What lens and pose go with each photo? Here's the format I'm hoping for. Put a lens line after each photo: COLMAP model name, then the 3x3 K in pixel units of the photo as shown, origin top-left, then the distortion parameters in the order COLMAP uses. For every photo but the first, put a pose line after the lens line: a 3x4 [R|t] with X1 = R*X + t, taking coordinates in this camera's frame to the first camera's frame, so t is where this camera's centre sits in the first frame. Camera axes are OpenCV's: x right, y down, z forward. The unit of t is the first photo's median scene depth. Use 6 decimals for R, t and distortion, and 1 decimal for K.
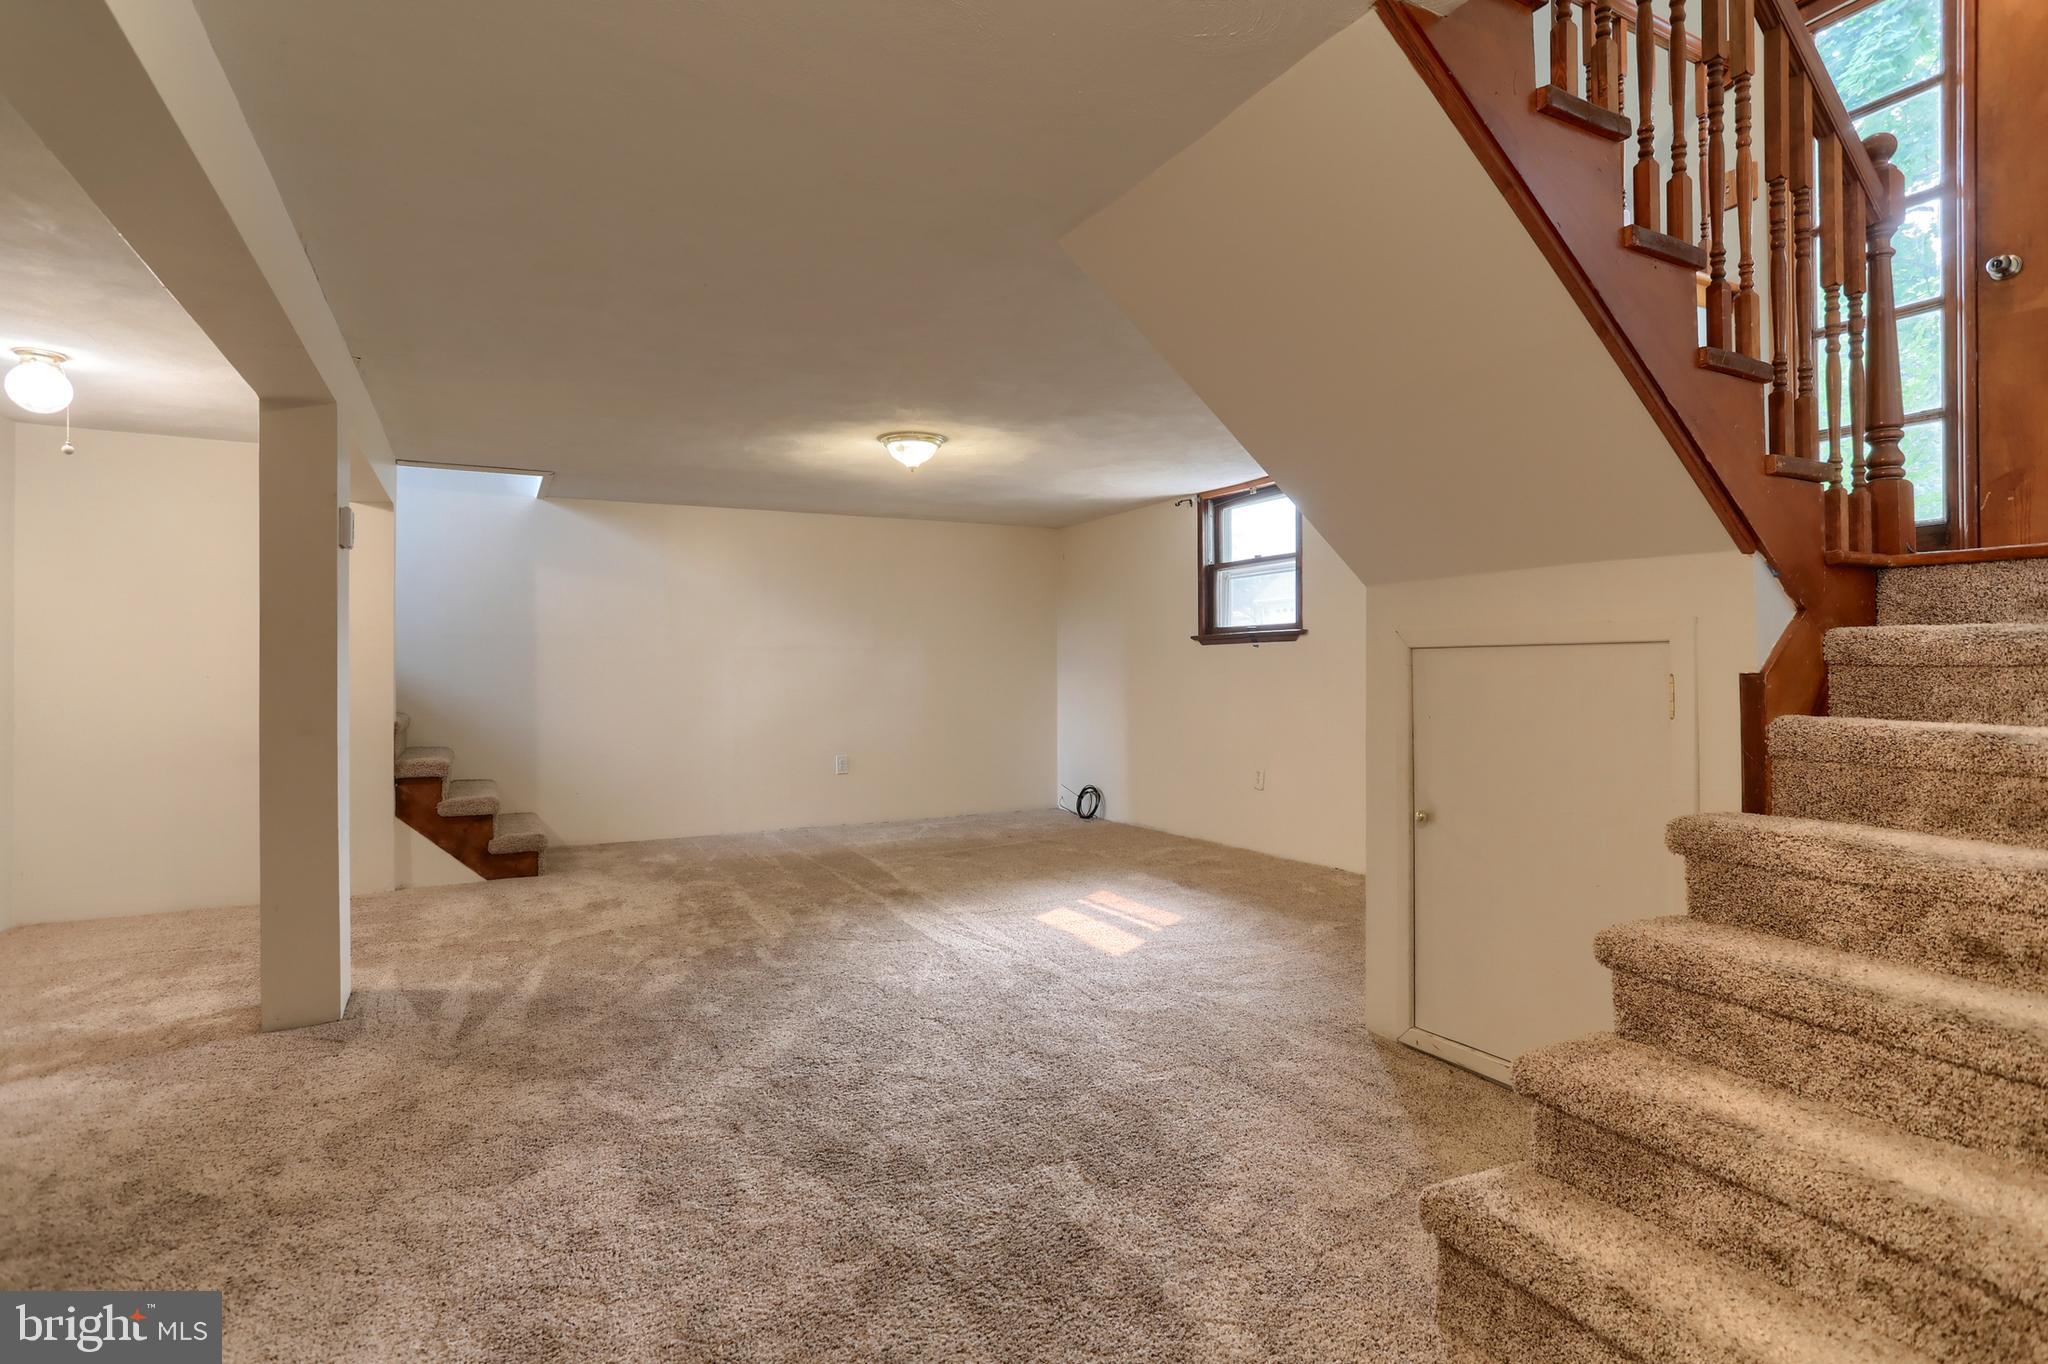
lens RADIAL K [[1020.7, 0, 1027.6], [0, 1020.7, 620.9], [0, 0, 1]] dist [-0.051969, 0.029967]
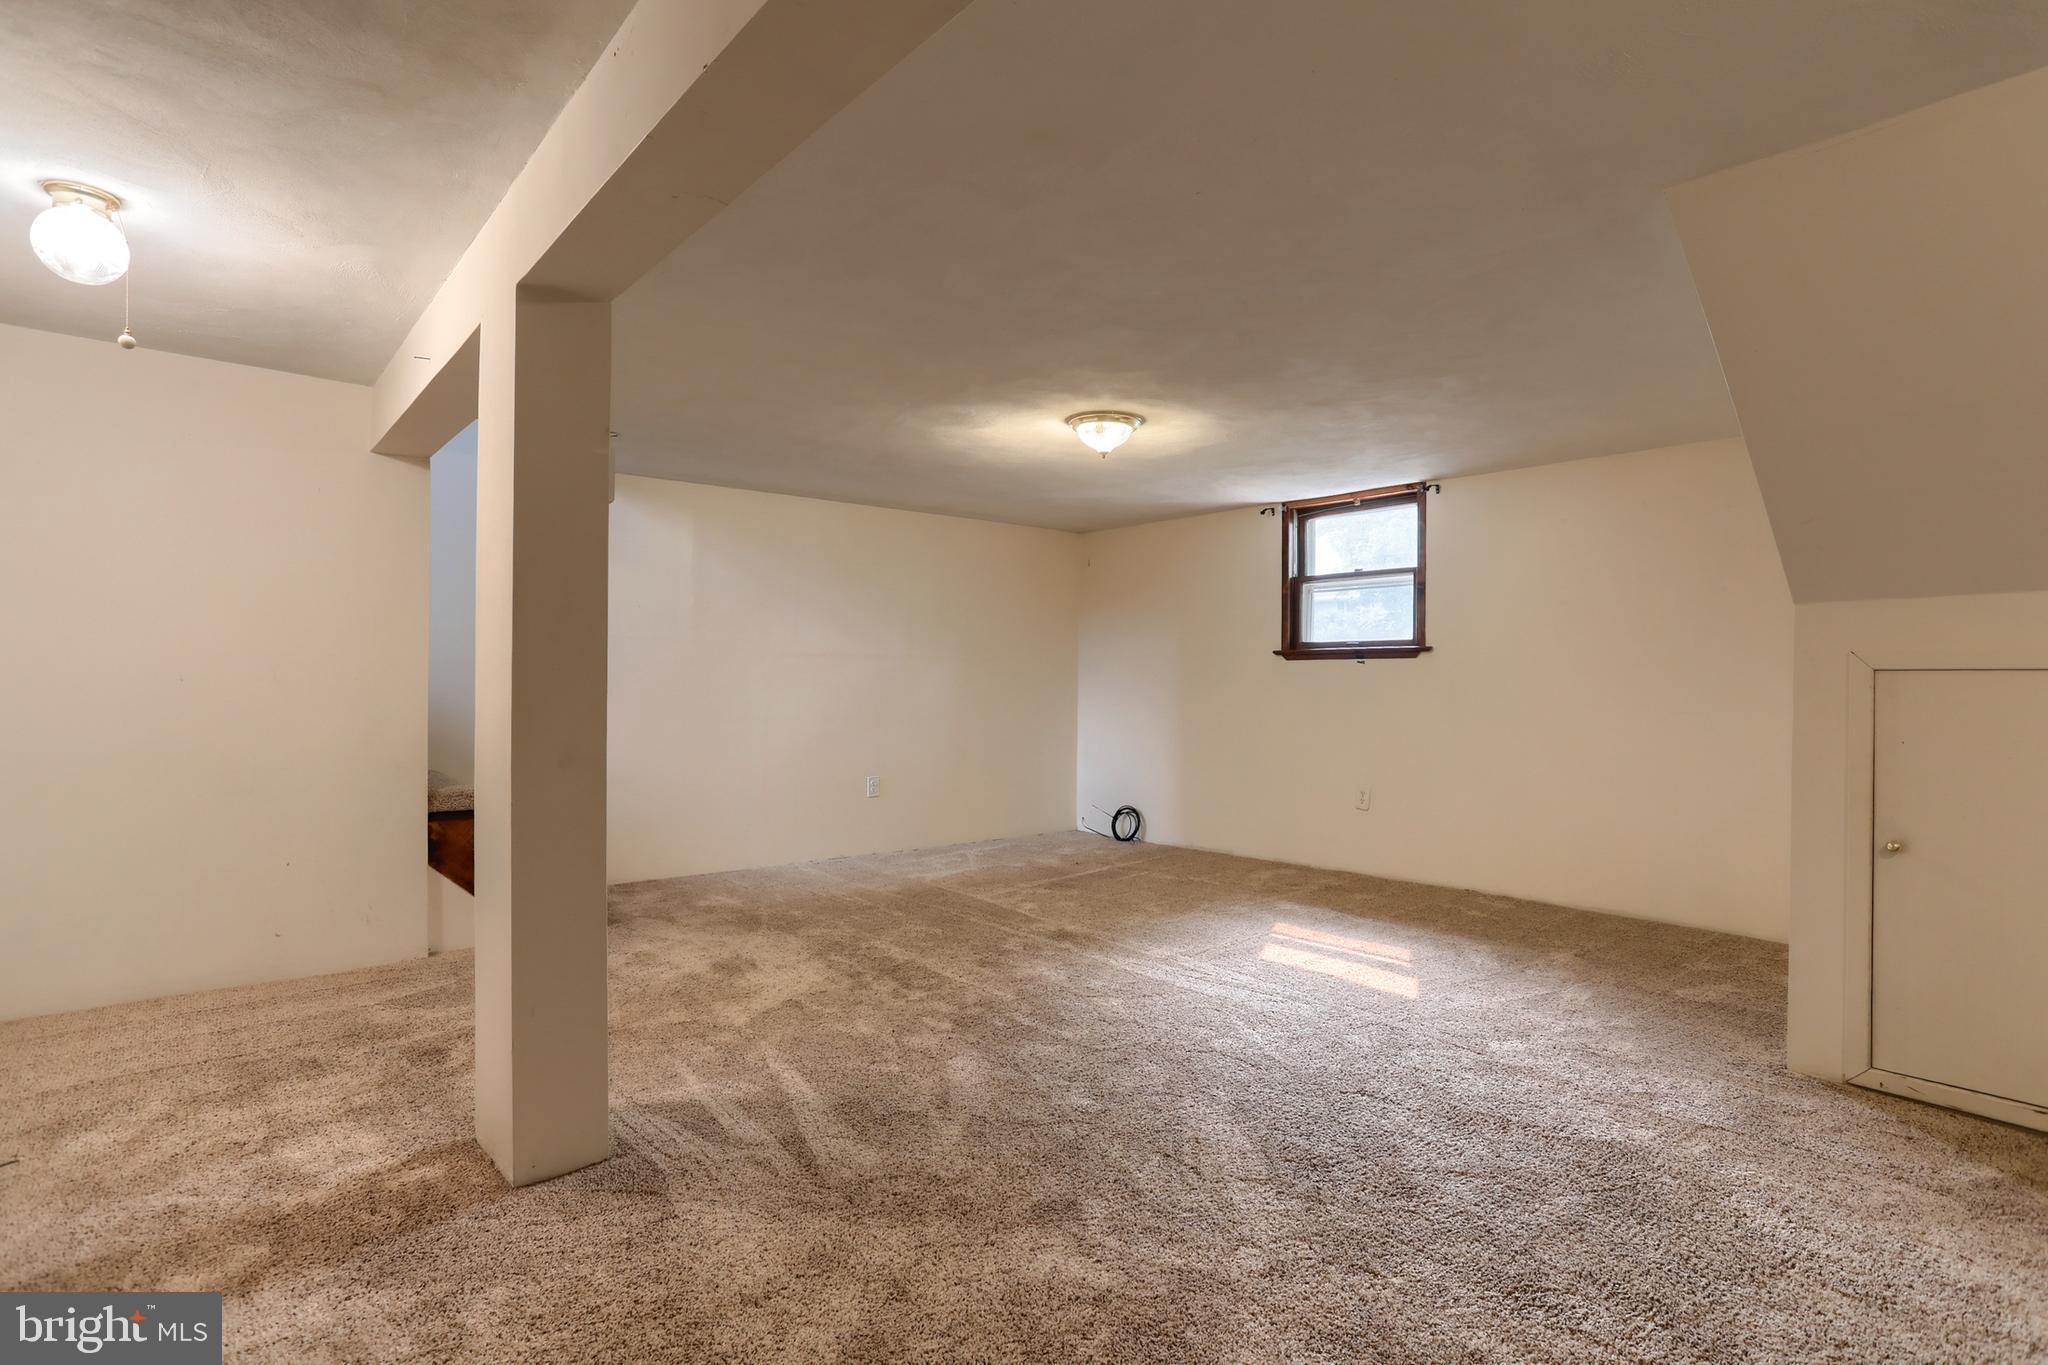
lens RADIAL K [[1022.4, 0, 1033.9], [0, 1022.4, 644.6], [0, 0, 1]] dist [-0.060271, 0.035486]
pose [[0.977125, 0.021874, 0.211539, -0.338445], [-0.024309, 0.999665, 0.008915, 0.007971], [-0.211273, -0.013854, 0.977329, 0.141981]]
